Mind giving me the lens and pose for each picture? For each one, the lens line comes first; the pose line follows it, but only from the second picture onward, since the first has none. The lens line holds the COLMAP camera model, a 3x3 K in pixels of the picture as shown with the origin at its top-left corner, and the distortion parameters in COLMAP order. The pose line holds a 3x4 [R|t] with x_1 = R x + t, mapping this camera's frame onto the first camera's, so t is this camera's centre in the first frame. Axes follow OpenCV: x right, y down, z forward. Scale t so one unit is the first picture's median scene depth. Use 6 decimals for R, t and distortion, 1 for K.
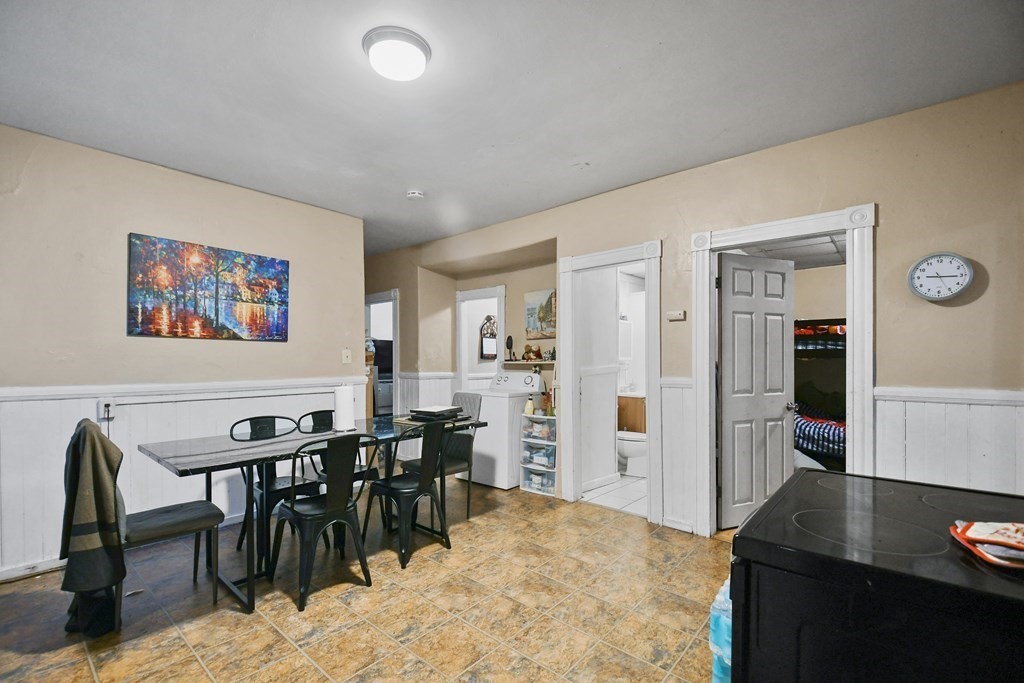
lens RADIAL K [[448.0, 0, 486.5], [0, 448.0, 360.5], [0, 0, 1]] dist [-0.000575, -0.001175]
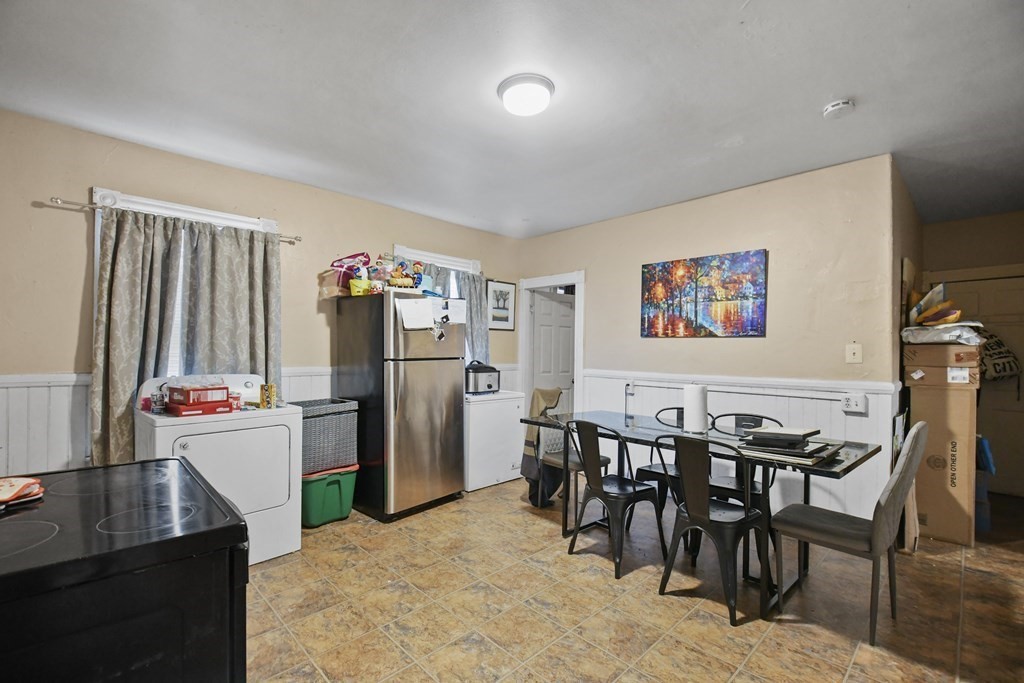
lens RADIAL K [[448.0, 0, 514.8], [0, 448.0, 349.7], [0, 0, 1]] dist [-0.000575, -0.001175]
pose [[-0.065995, -0.000743, -0.997820, 0.563029], [-0.009875, 0.999951, -0.000092, -0.011483], [0.997771, 0.009848, -0.066000, 0.605417]]
